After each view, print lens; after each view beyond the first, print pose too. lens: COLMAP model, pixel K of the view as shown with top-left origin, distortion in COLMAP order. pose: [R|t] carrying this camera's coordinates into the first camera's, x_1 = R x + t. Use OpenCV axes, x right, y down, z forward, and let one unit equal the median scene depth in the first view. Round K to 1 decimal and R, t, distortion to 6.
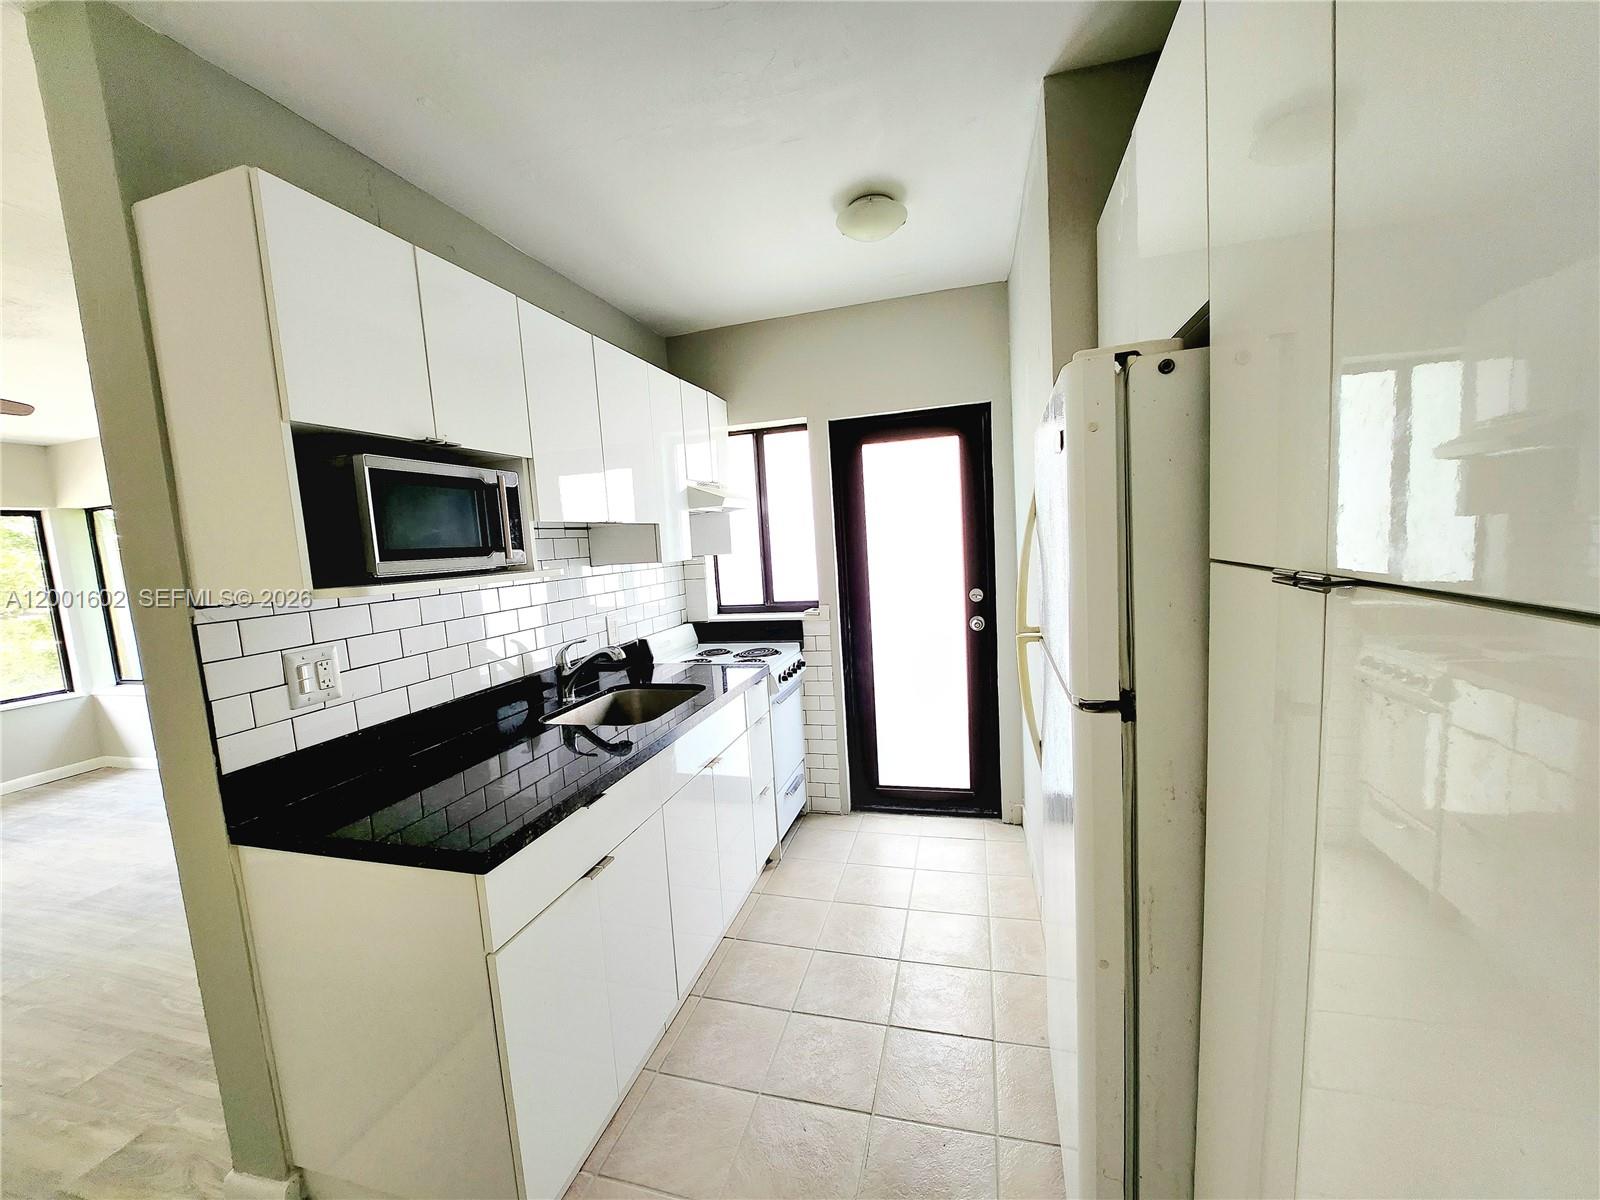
lens RADIAL K [[615.8, 0, 803.4], [0, 615.8, 605.0], [0, 0, 1]] dist [-0.000345, -0.005515]
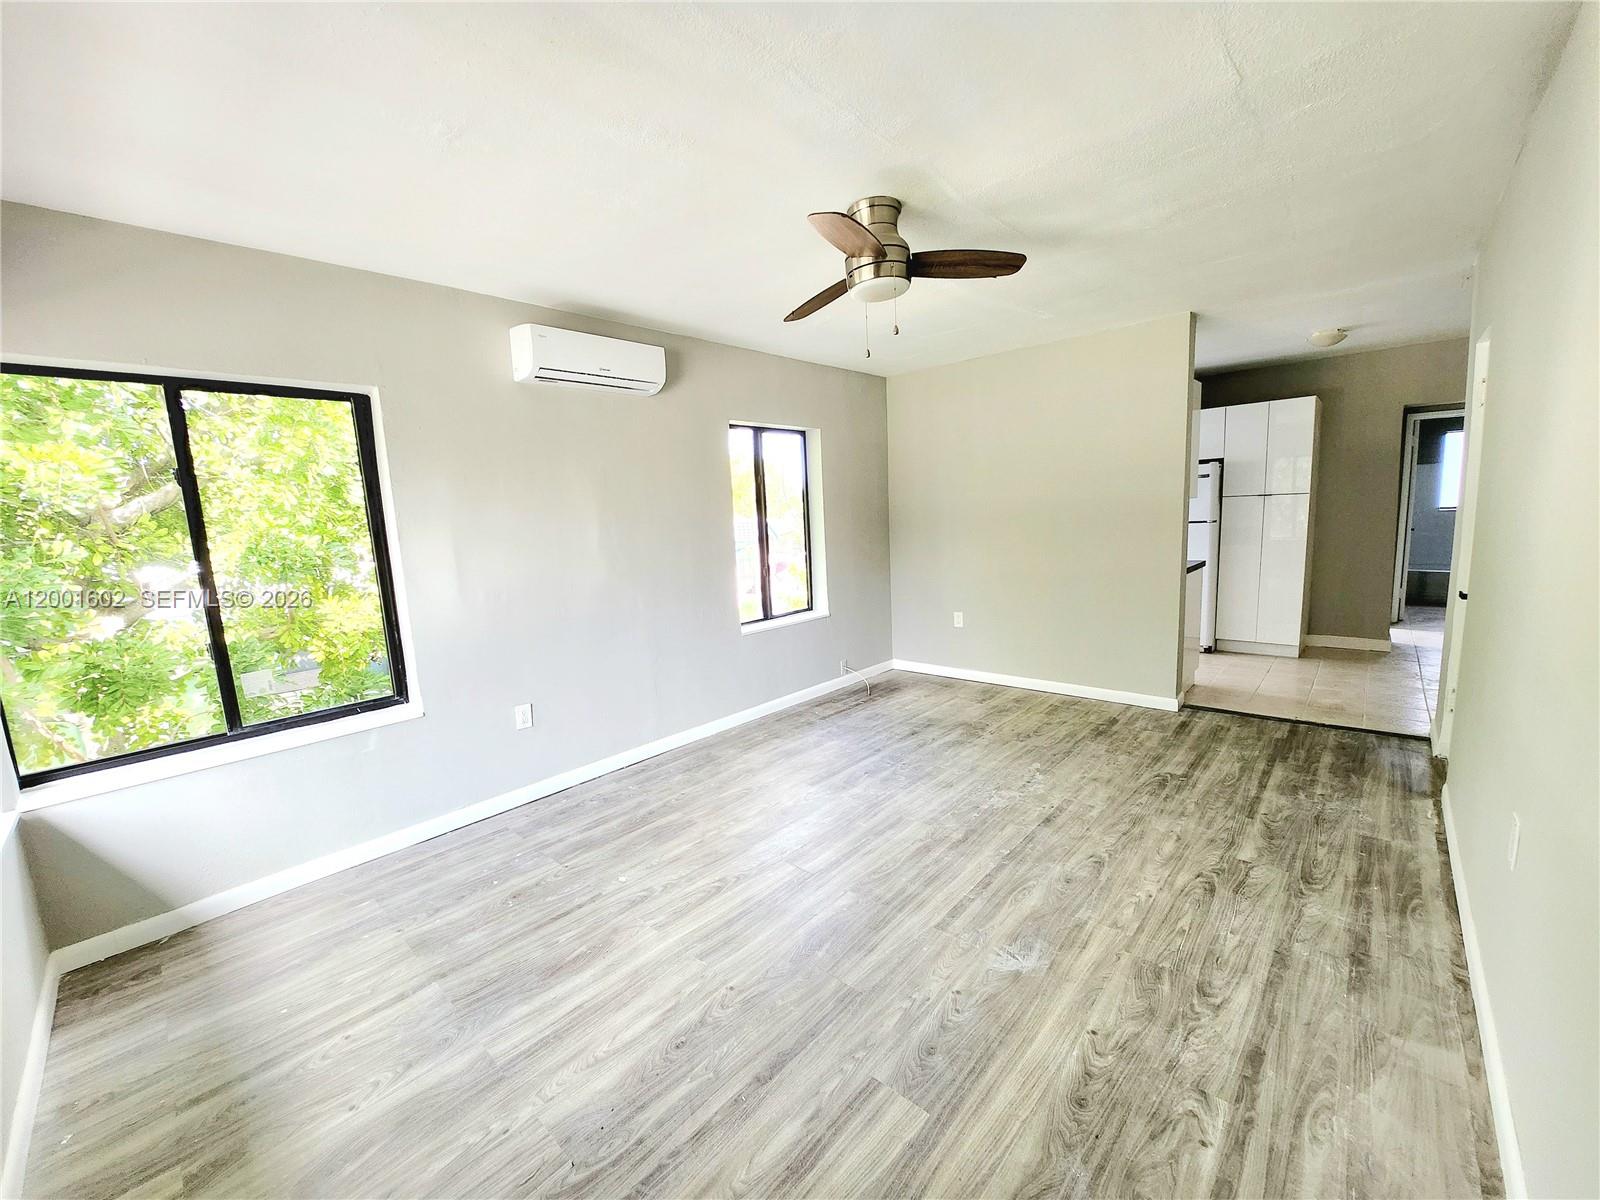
lens RADIAL K [[615.8, 0, 803.4], [0, 615.8, 605.0], [0, 0, 1]] dist [-0.000345, -0.005515]
pose [[0.463254, -0.088413, 0.881804, -1.375963], [0.103621, 0.993590, 0.045184, 0.048323], [-0.880147, 0.070442, 0.469446, 0.359948]]
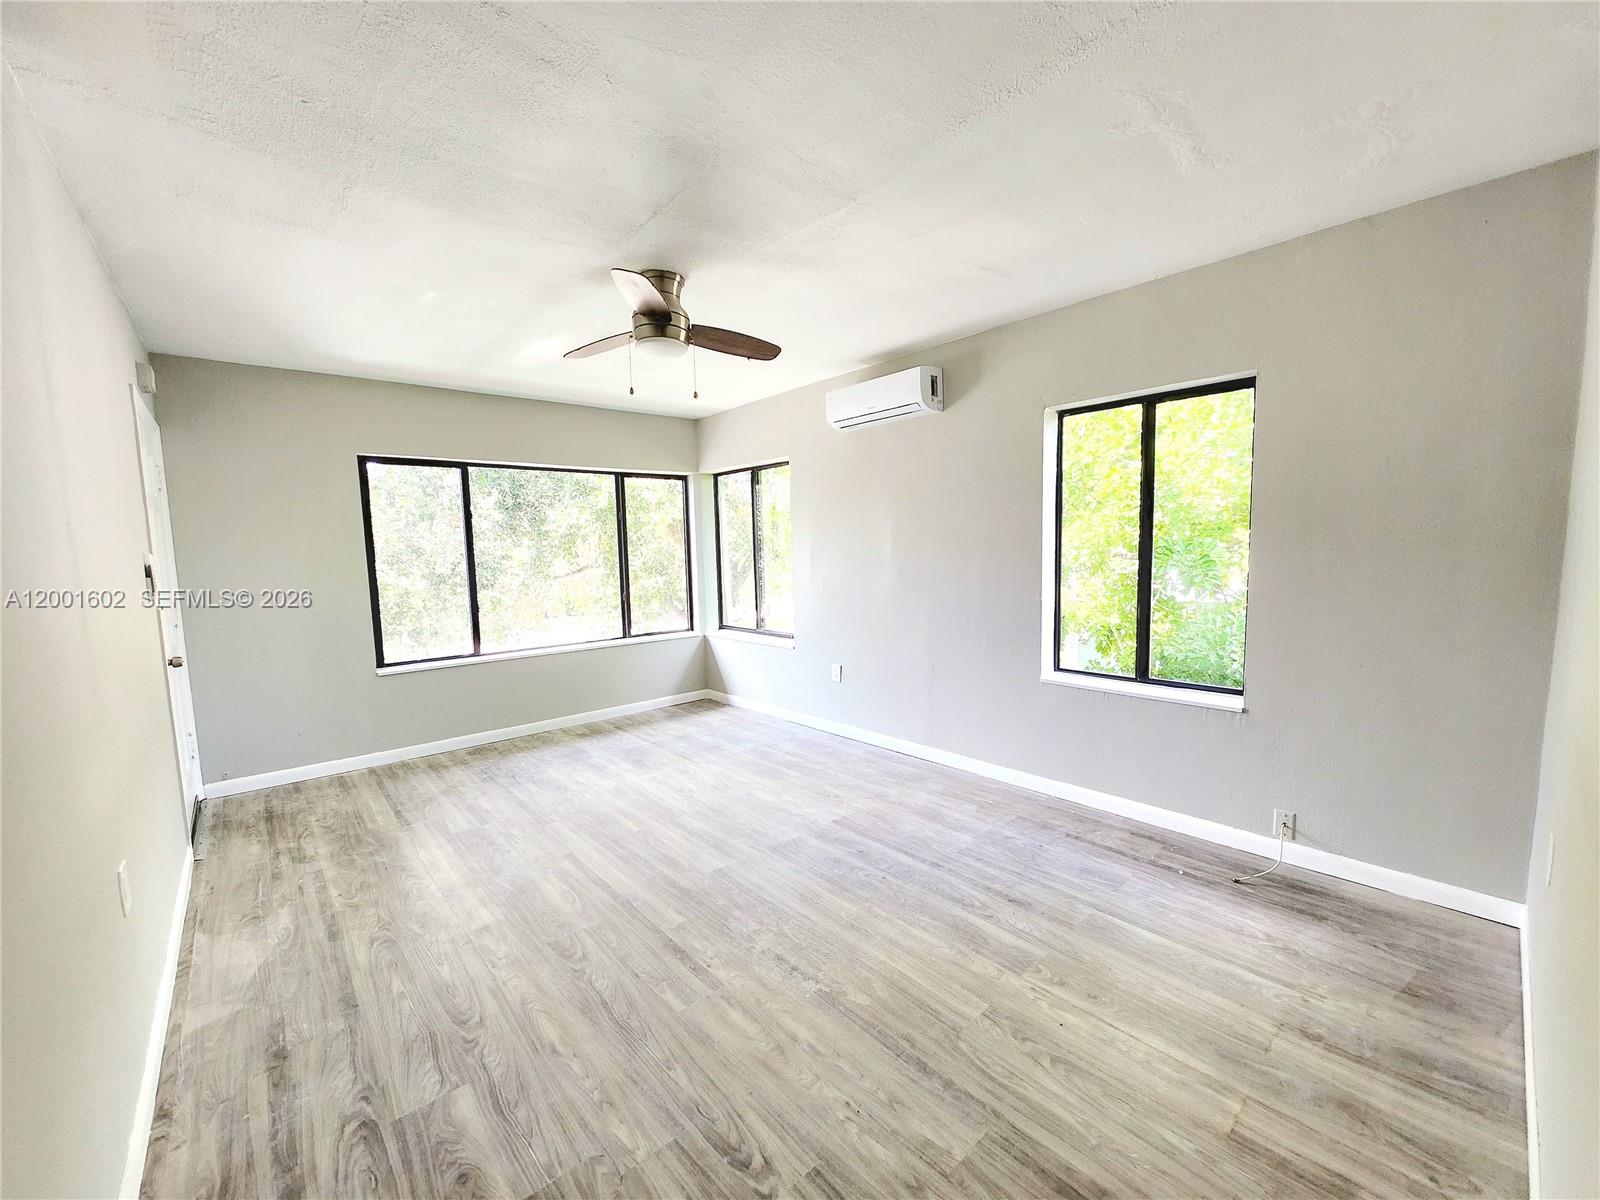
lens RADIAL K [[640.6, 0, 805.1], [0, 640.6, 605.7], [0, 0, 1]] dist [-0.007195, 0.000217]
pose [[0.839549, 0.087214, -0.536238, -0.390223], [-0.074507, 0.996188, 0.045370, 0.023334], [0.538150, 0.001863, 0.842847, 0.081510]]
